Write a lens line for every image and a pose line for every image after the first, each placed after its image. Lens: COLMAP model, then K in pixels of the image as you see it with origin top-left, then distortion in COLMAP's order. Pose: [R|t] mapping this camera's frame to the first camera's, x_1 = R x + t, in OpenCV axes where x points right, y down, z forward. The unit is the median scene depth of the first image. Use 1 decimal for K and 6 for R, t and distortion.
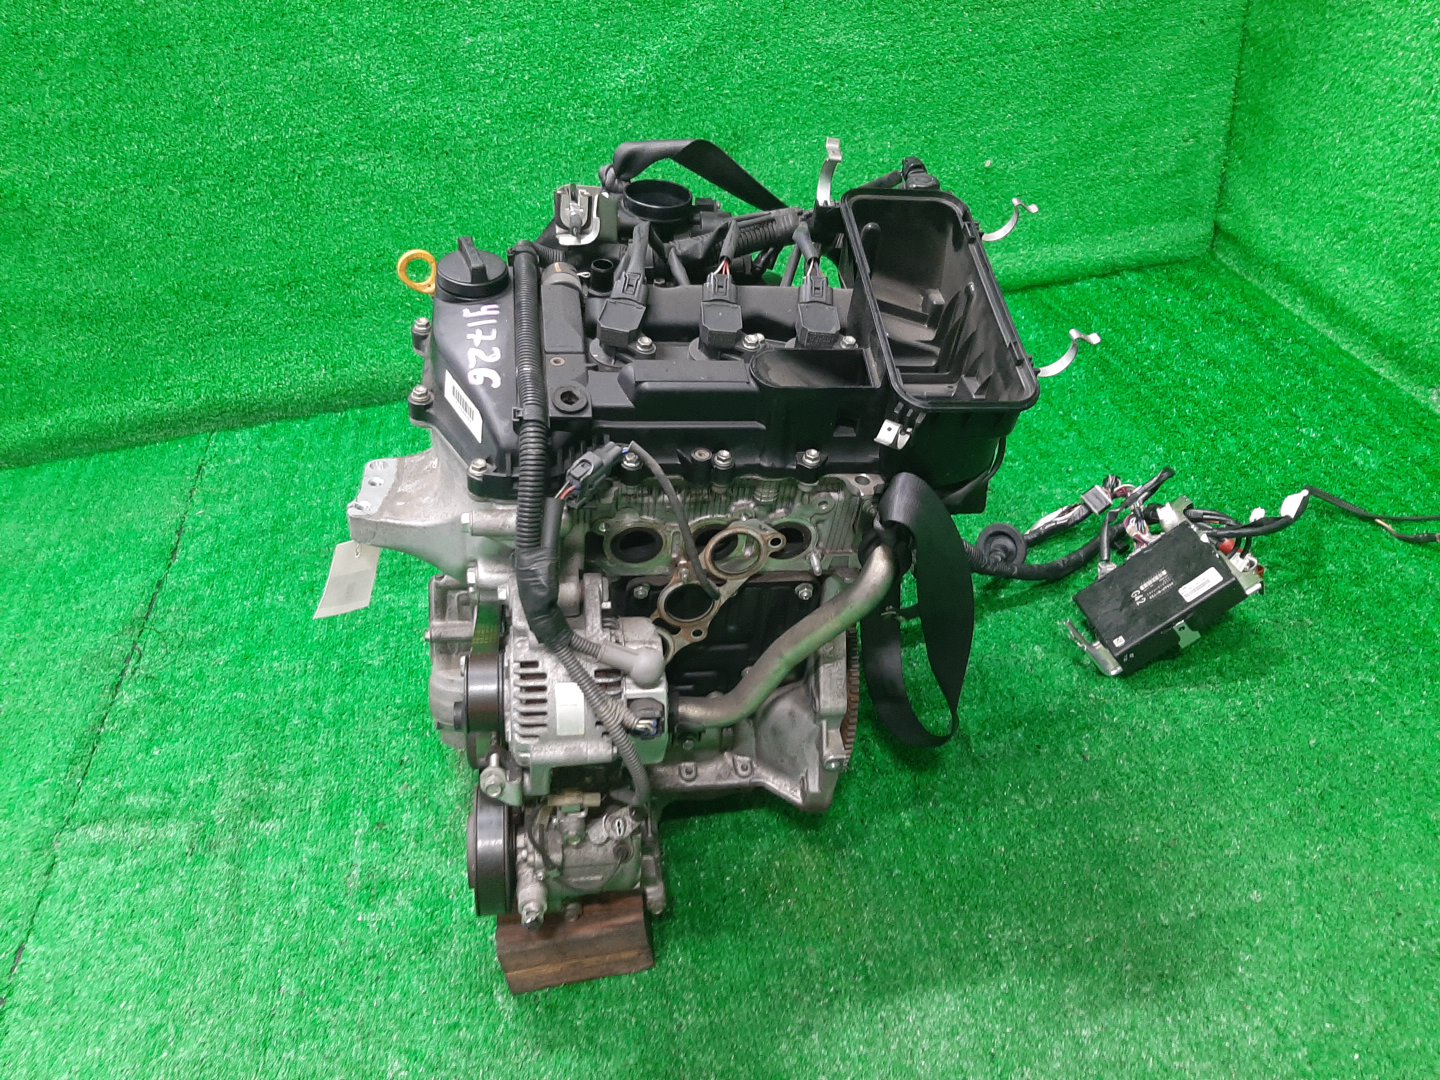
lens RADIAL K [[1113.3, 0, 727.5], [0, 1113.3, 538.0], [0, 0, 1]] dist [0.056809, -0.111418]
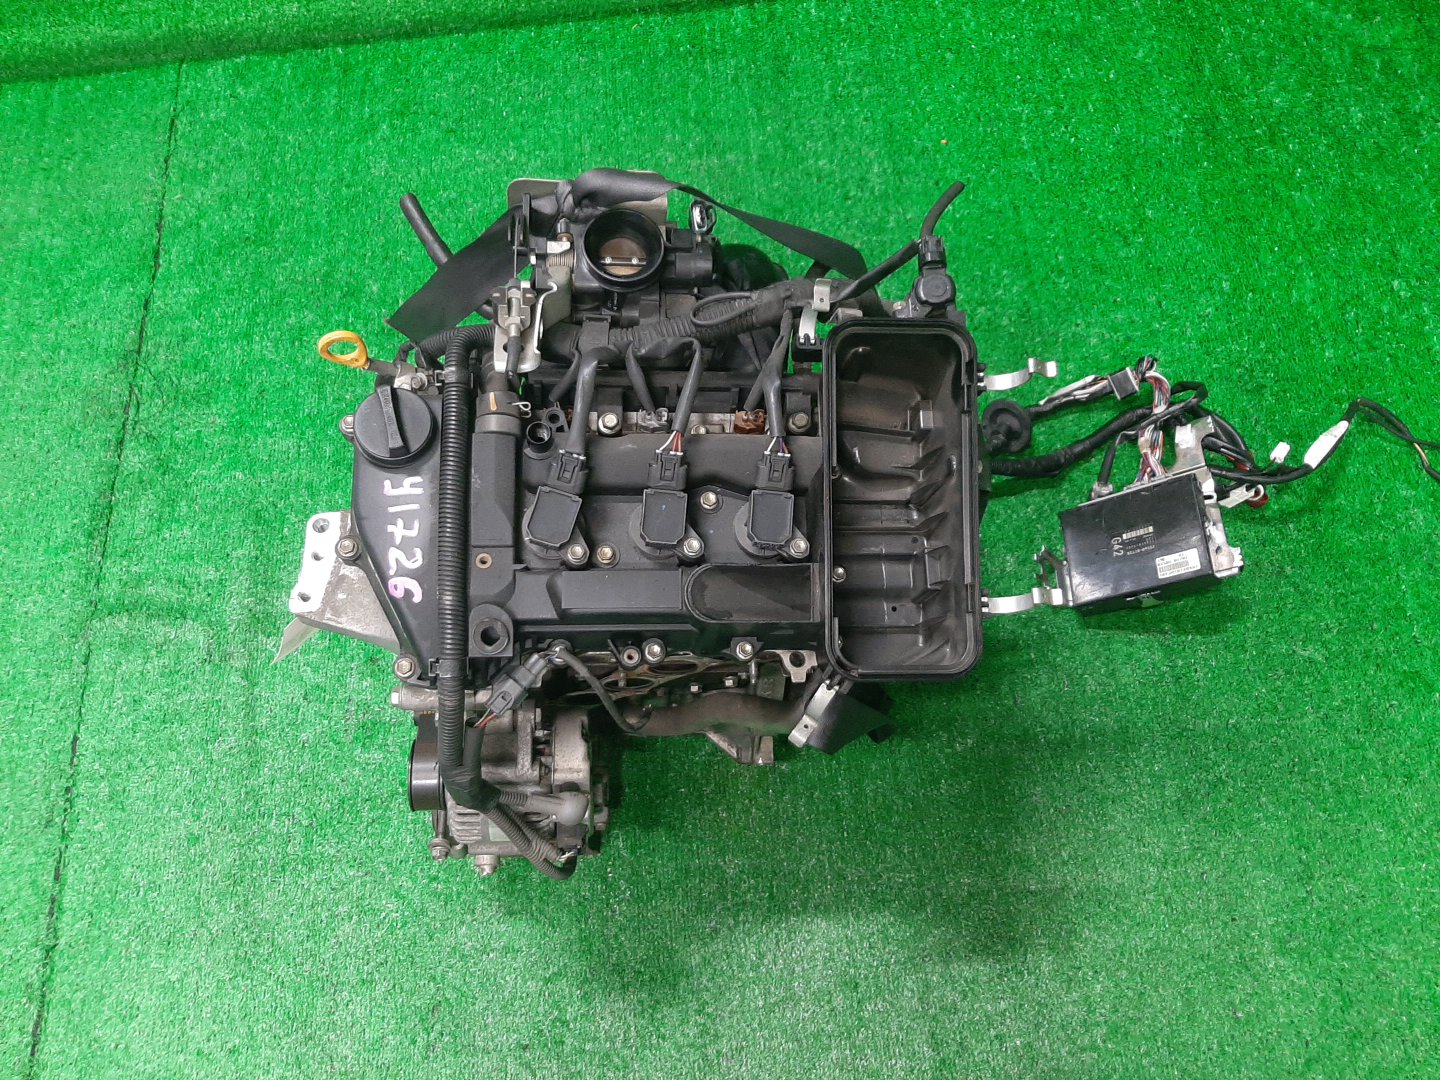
lens RADIAL K [[1113.3, 0, 727.5], [0, 1113.3, 538.0], [0, 0, 1]] dist [0.056809, -0.111418]
pose [[0.992930, 0.117151, -0.019097, 0.044606], [-0.089198, 0.842590, 0.531117, -0.450685], [0.078312, -0.525659, 0.847083, 0.144579]]
